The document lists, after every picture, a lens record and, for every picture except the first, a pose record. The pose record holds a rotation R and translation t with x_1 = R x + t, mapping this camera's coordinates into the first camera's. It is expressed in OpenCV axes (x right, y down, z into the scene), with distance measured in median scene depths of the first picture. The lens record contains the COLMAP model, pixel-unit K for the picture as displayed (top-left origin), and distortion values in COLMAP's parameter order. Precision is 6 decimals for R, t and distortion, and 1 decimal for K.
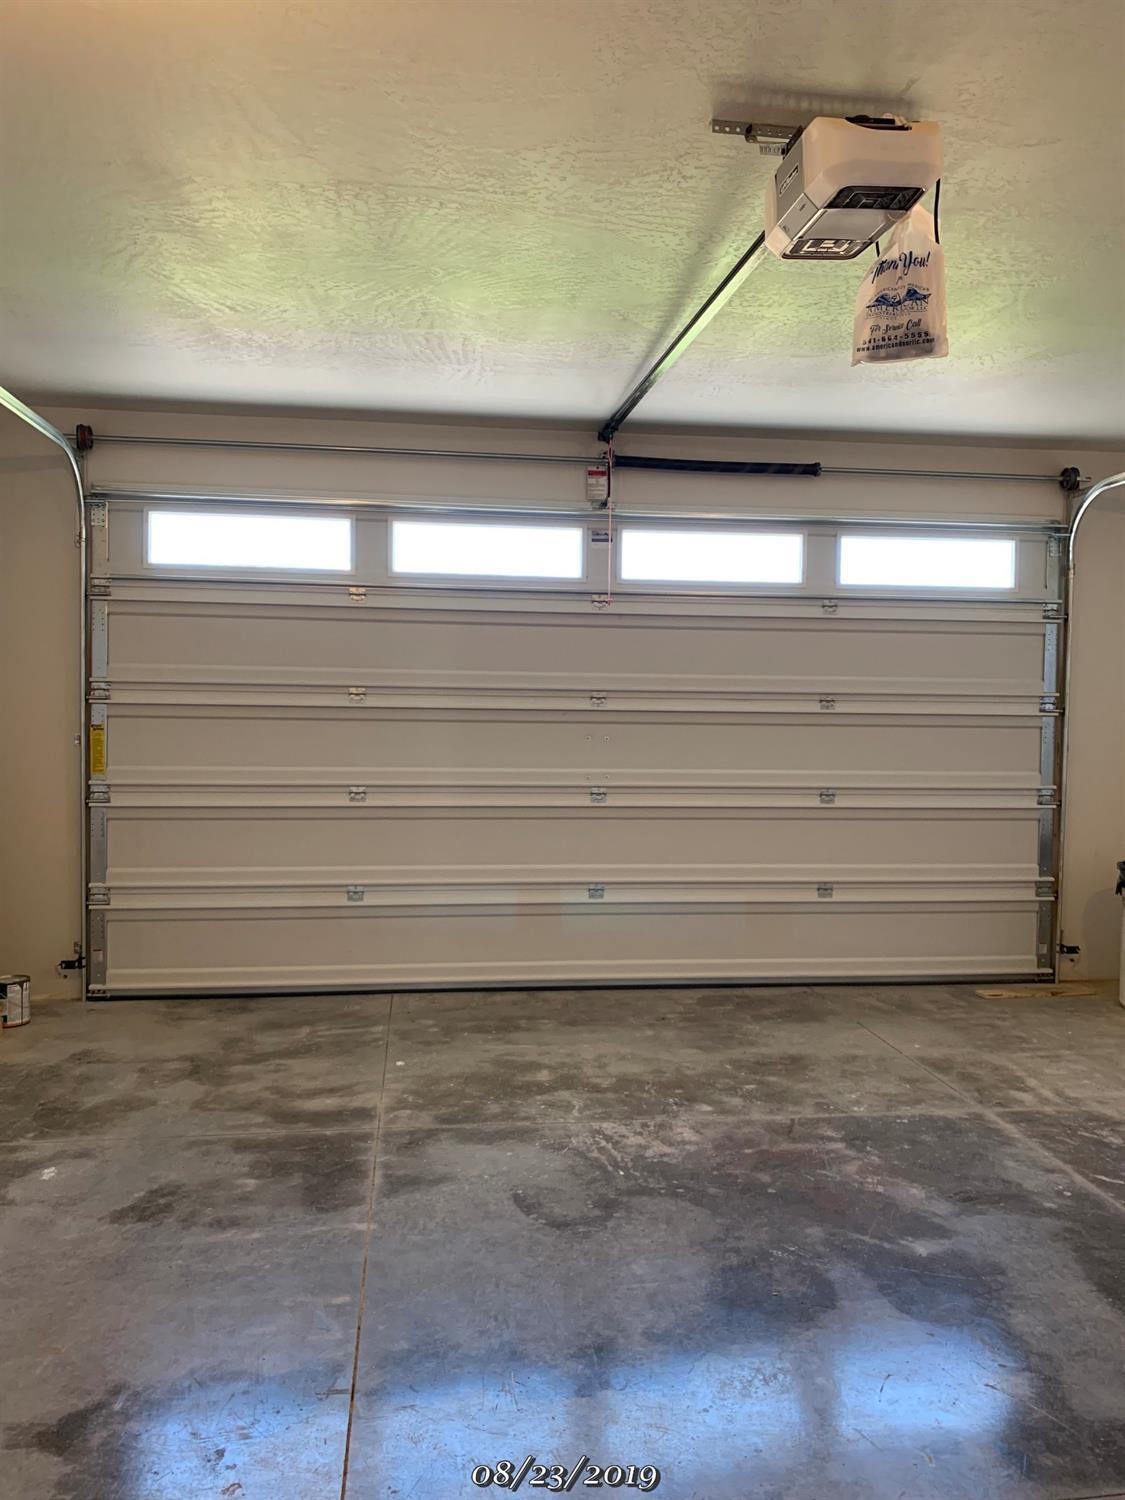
lens RADIAL K [[1144.3, 0, 562.7], [0, 1144.3, 749.2], [0, 0, 1]] dist [0.045154, -0.056016]
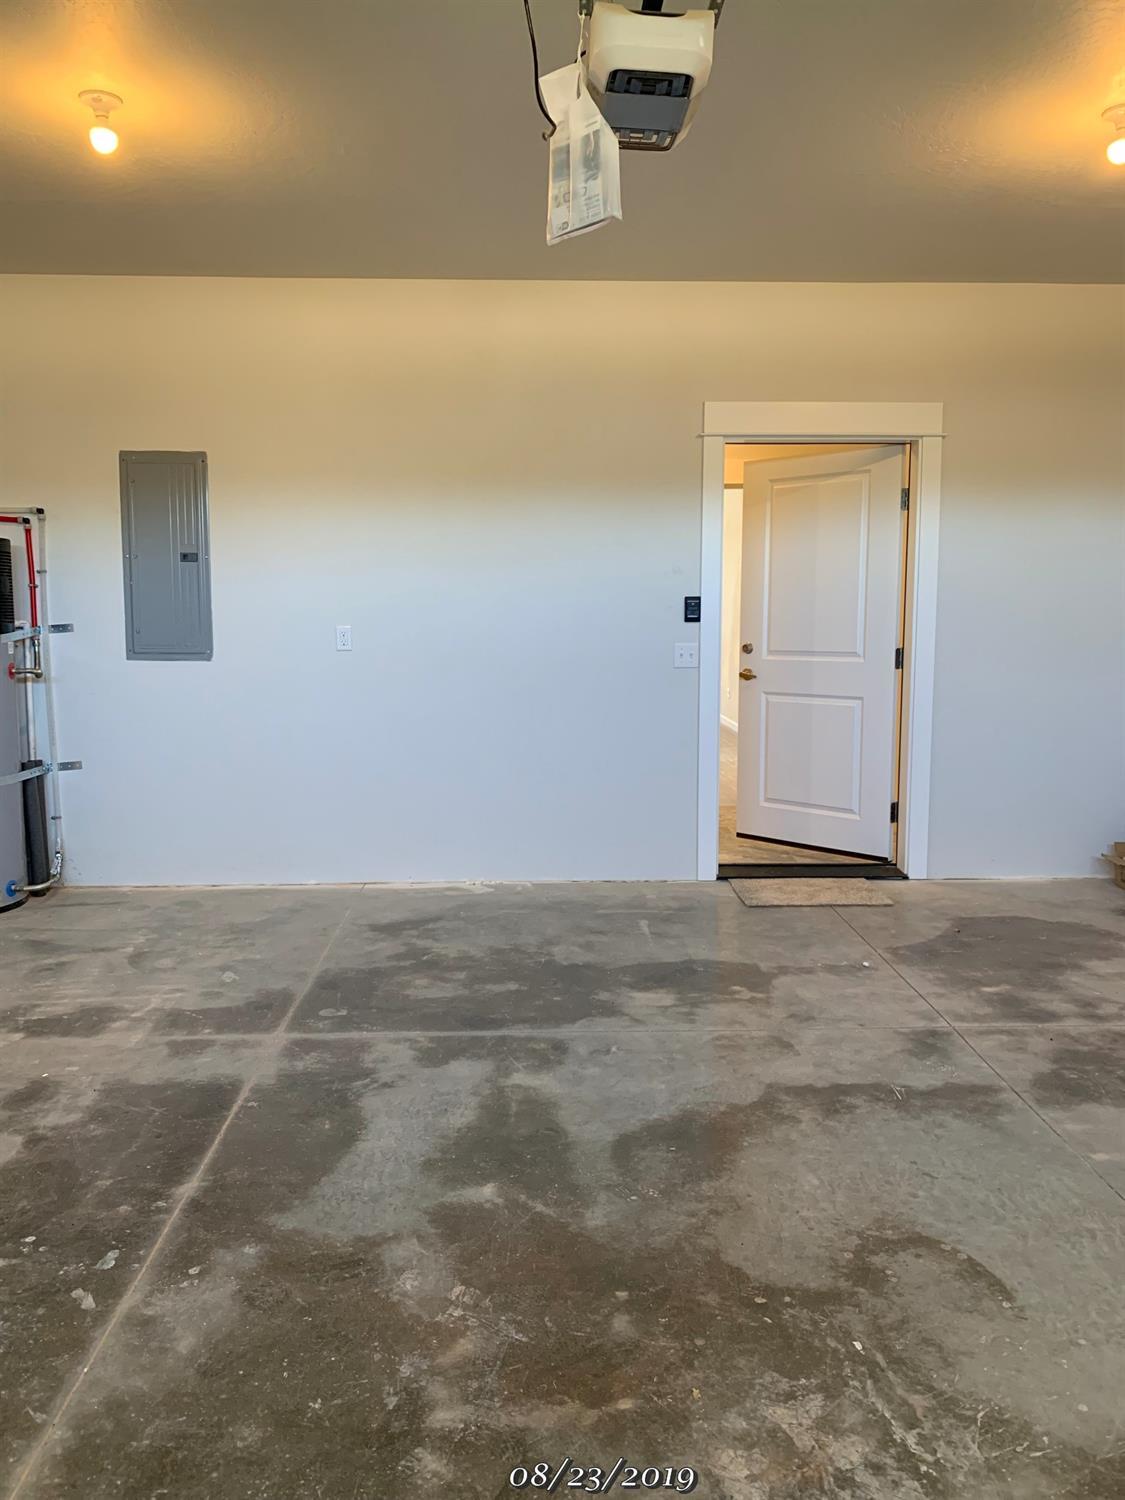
lens RADIAL K [[1144.3, 0, 564.4], [0, 1144.3, 750.0], [0, 0, 1]] dist [0.045154, -0.056016]
pose [[-0.996012, -0.020836, 0.086750, 0.159332], [-0.006967, 0.987542, 0.157204, -0.031801], [-0.088944, 0.155973, -0.983749, 1.571207]]
